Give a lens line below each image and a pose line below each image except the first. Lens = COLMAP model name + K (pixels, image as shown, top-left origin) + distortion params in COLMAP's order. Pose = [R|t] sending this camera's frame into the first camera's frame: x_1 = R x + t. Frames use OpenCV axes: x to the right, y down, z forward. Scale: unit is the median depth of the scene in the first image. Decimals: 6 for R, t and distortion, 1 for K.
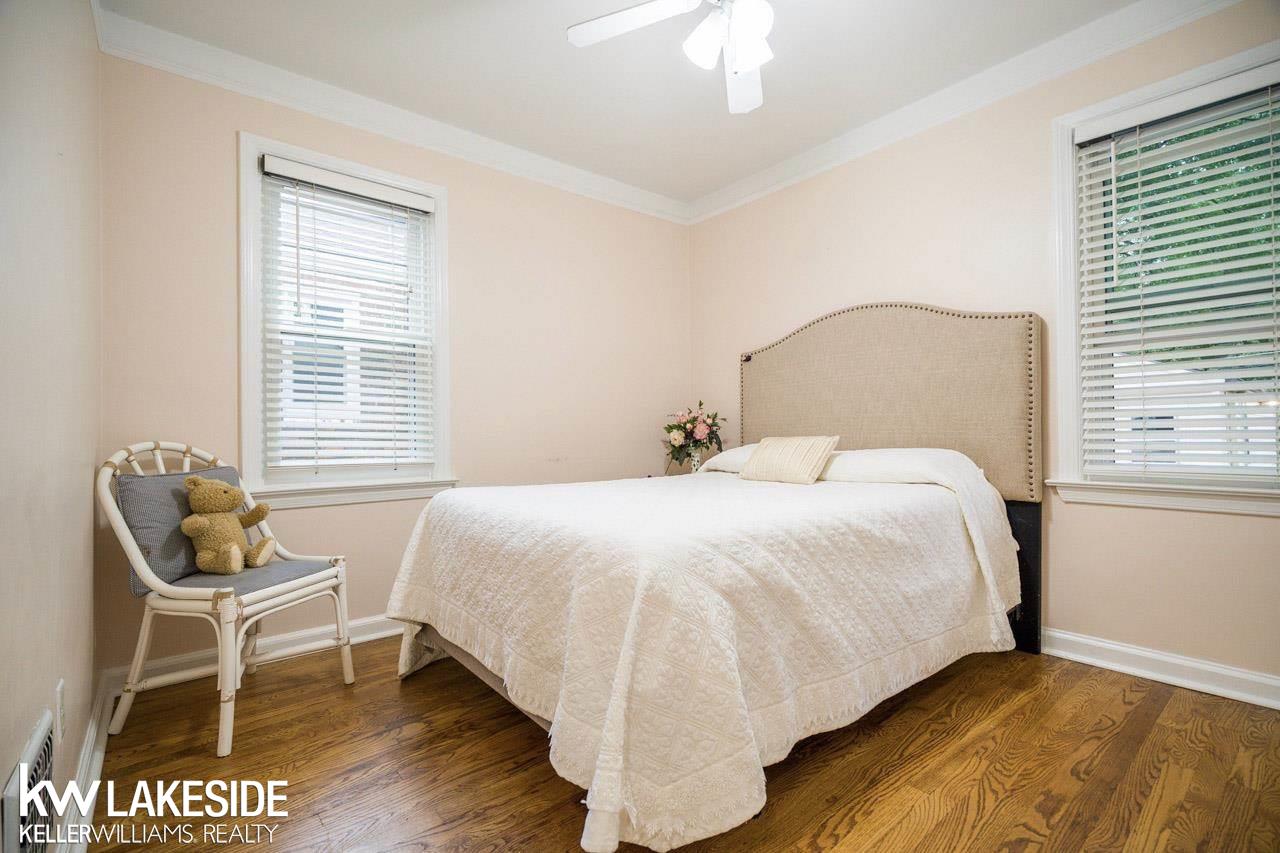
lens RADIAL K [[579.0, 0, 637.1], [0, 579.0, 429.7], [0, 0, 1]] dist [-0.001913, 0.000439]
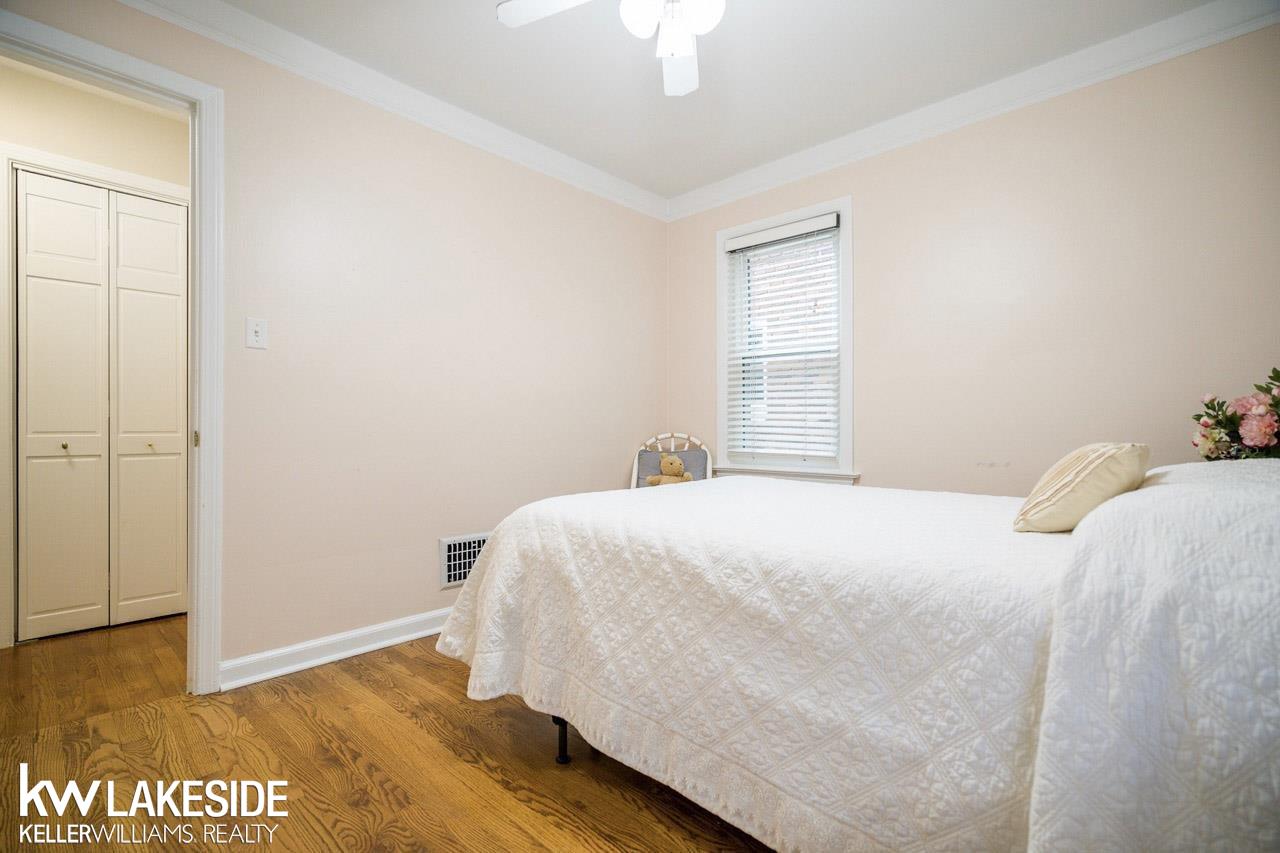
lens RADIAL K [[579.0, 0, 637.1], [0, 579.0, 429.7], [0, 0, 1]] dist [-0.001913, 0.000439]
pose [[0.124584, 0.010396, -0.992155, 0.915814], [0.003438, 0.999935, 0.010910, -0.009414], [0.992203, -0.004770, 0.124540, 0.674762]]
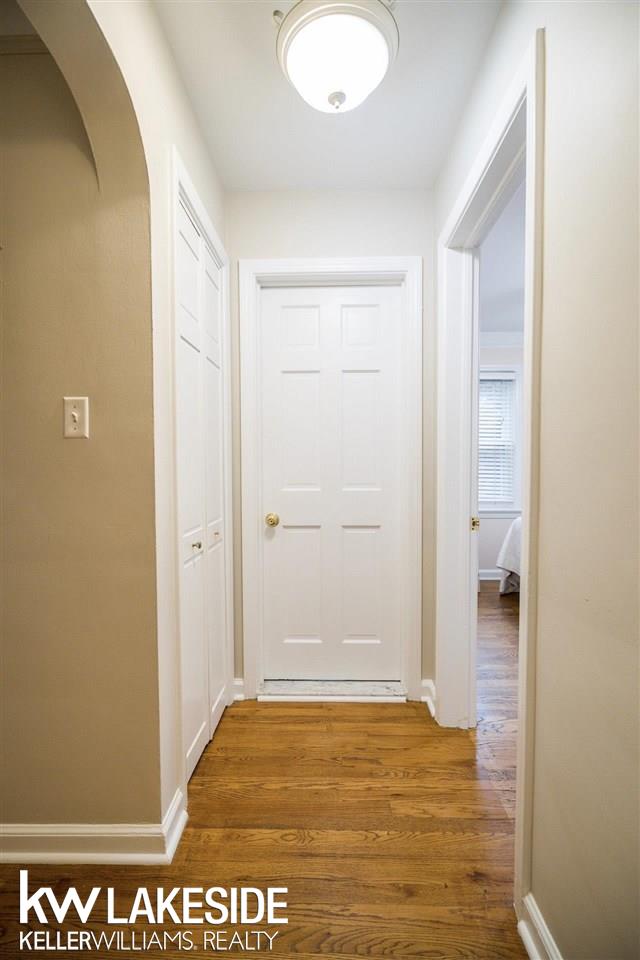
lens RADIAL K [[434.3, 0, 323.2], [0, 434.3, 483.9], [0, 0, 1]] dist [-0.001913, 0.000439]
pose [[0.758162, 0.031113, -0.651323, 0.193785], [0.002281, 0.998728, 0.050364, -0.117542], [0.652062, -0.039670, 0.757127, -0.829252]]
